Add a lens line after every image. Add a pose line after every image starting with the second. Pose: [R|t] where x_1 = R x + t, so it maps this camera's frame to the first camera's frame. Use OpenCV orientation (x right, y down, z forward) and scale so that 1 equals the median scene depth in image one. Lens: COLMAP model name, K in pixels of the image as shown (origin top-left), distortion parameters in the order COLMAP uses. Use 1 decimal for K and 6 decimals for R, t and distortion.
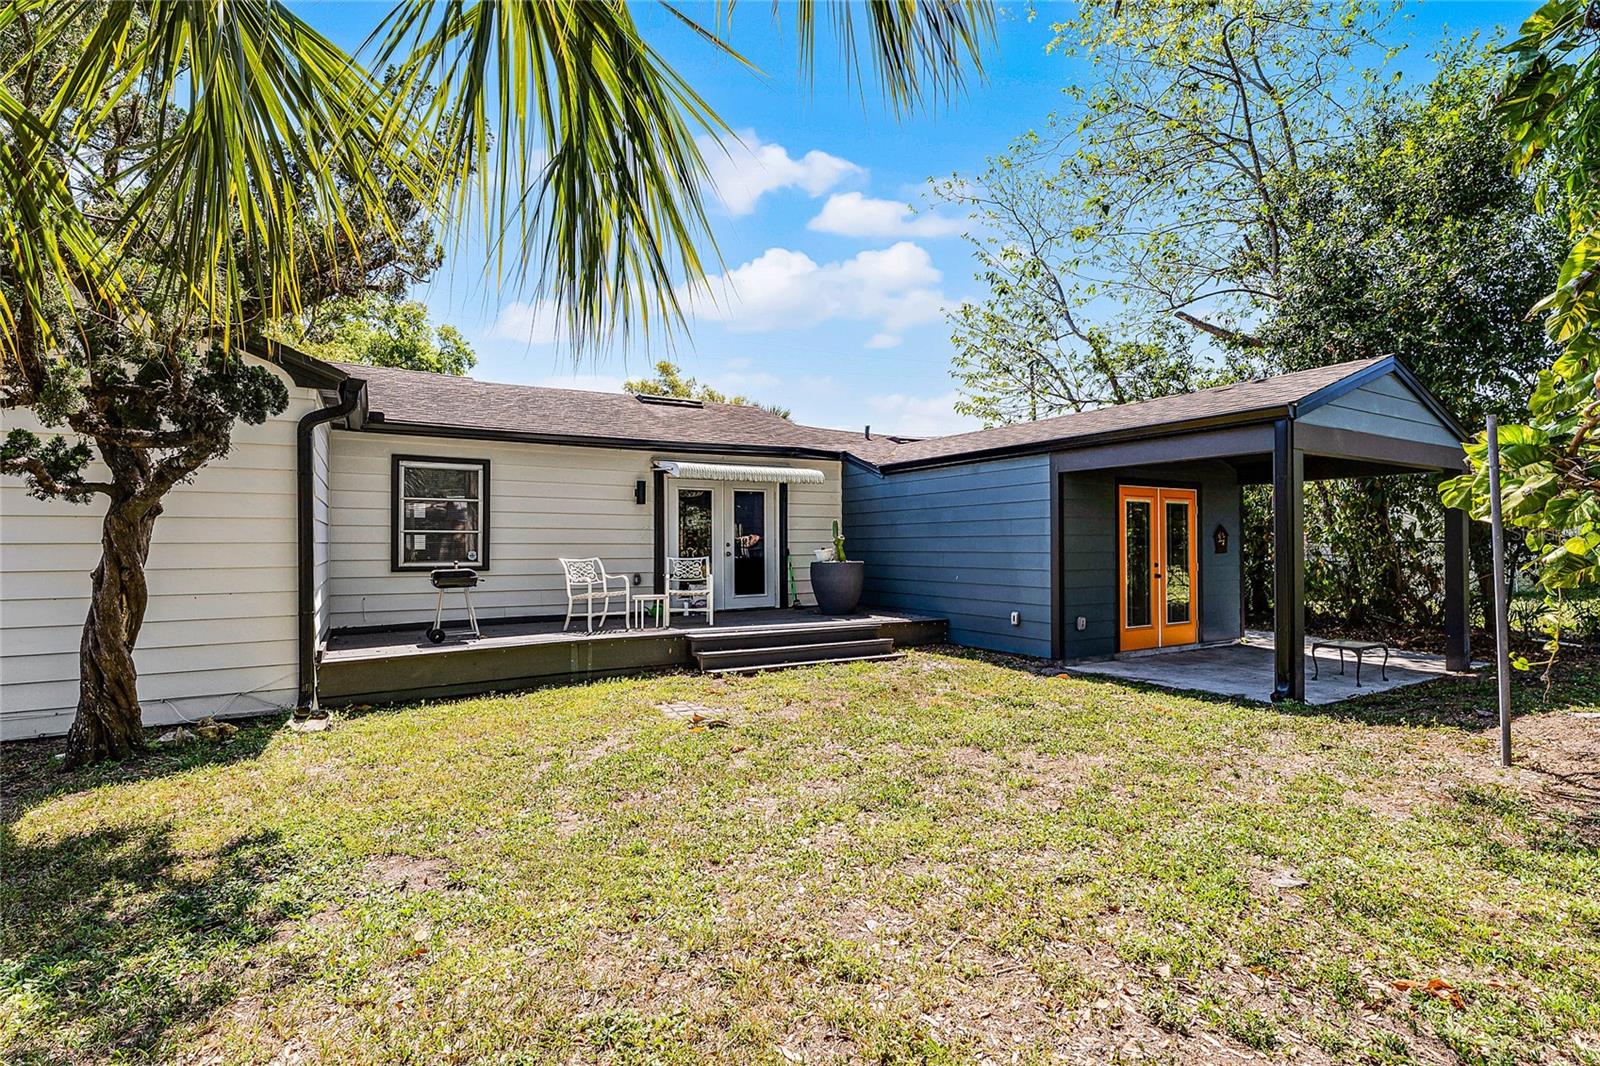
lens RADIAL K [[731.0, 0, 788.6], [0, 731.0, 536.4], [0, 0, 1]] dist [-0.002661, -0.000037]
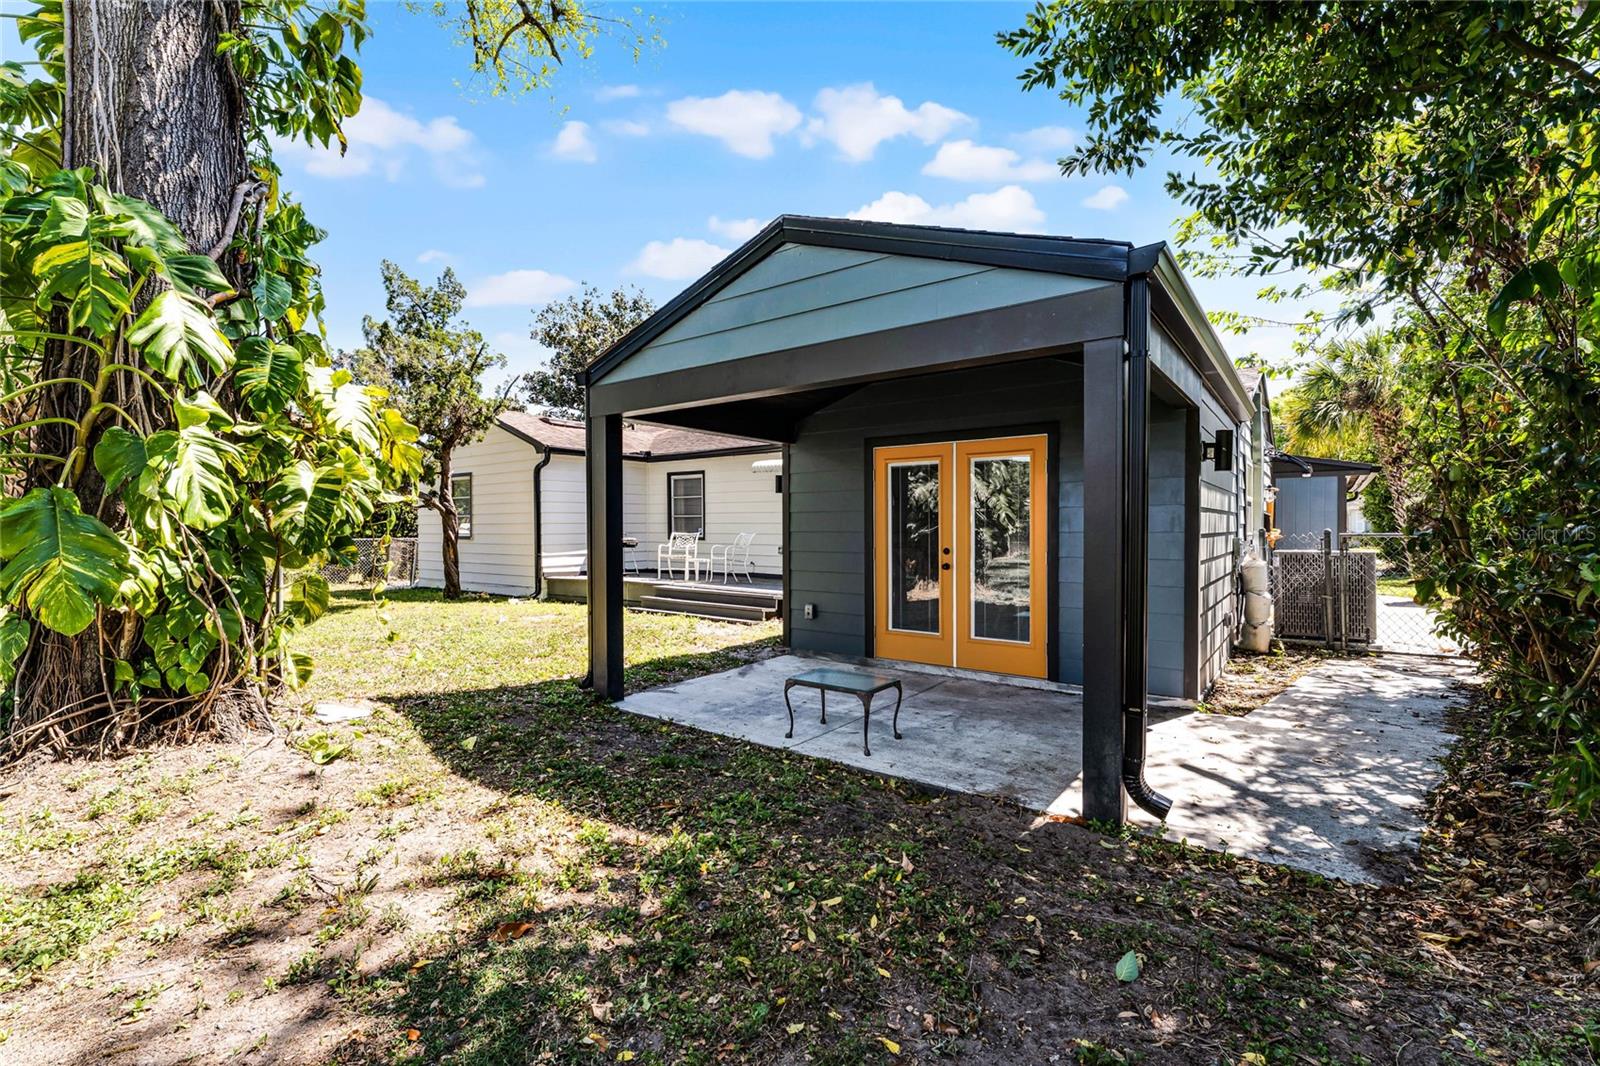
lens RADIAL K [[692.6, 0, 804.3], [0, 692.6, 538.3], [0, 0, 1]] dist [-0.003714, -0.000022]
pose [[0.396388, 0.017516, -0.917916, 1.162241], [0.012911, 0.999613, 0.024651, 0.008692], [0.917992, -0.021622, 0.396008, 0.661095]]
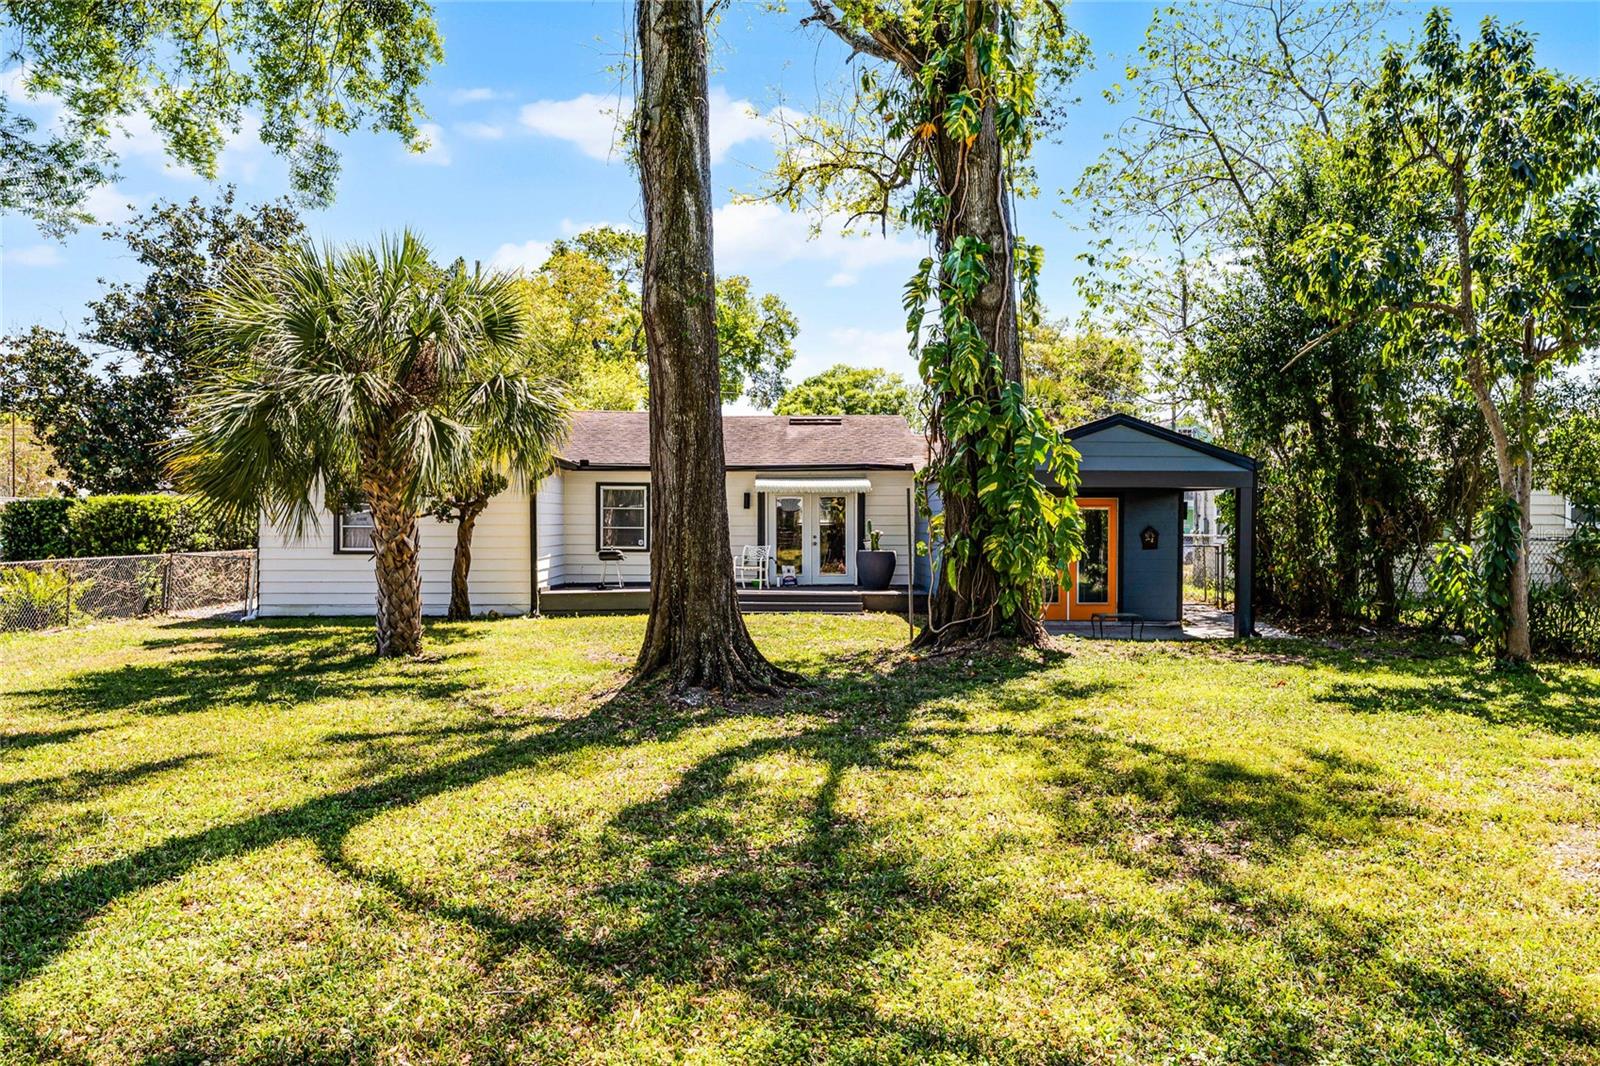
lens RADIAL K [[1059.4, 0, 799.9], [0, 1059.4, 531.2], [0, 0, 1]] dist [-0.011564, -0.000485]
pose [[0.881219, 0.012431, -0.472545, 1.074082], [-0.002345, 0.999757, 0.021925, -0.055658], [0.472703, -0.018213, 0.881034, -0.979359]]
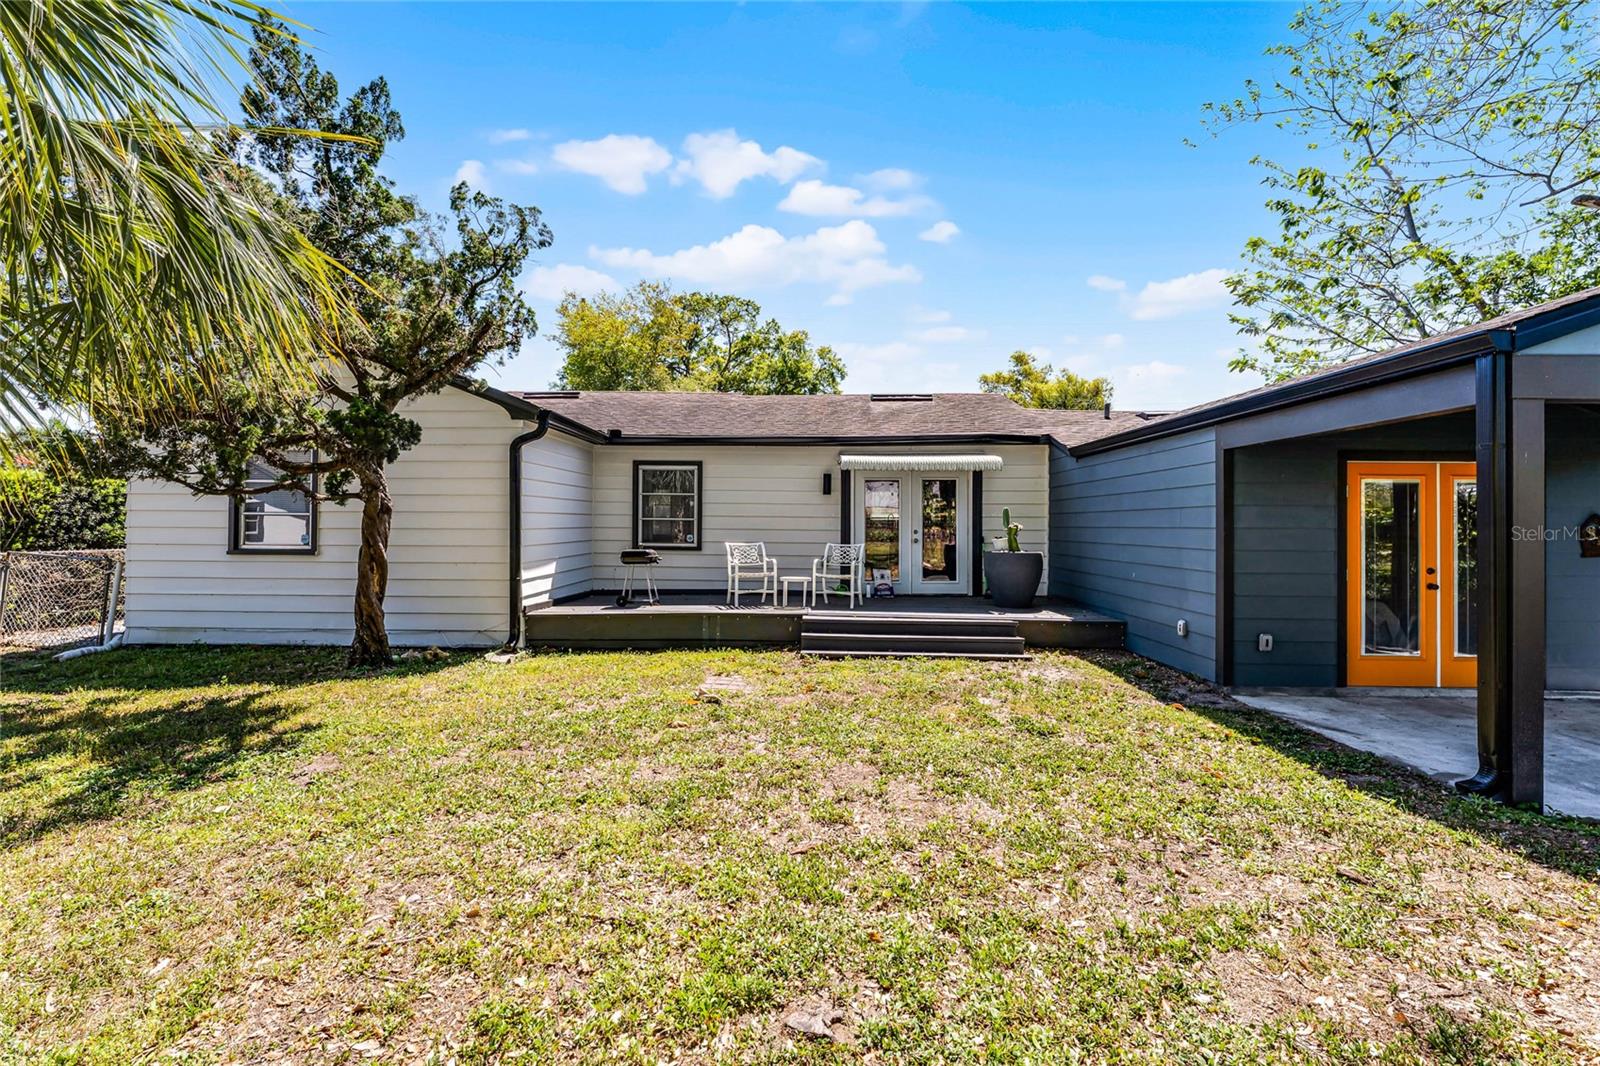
lens RADIAL K [[657.7, 0, 790.5], [0, 657.7, 523.5], [0, 0, 1]] dist [-0.002820, -0.000406]
pose [[0.849143, 0.008668, -0.528091, 0.339015], [-0.003563, 0.999937, 0.010683, -0.013053], [0.528150, -0.007190, 0.849120, 0.143793]]
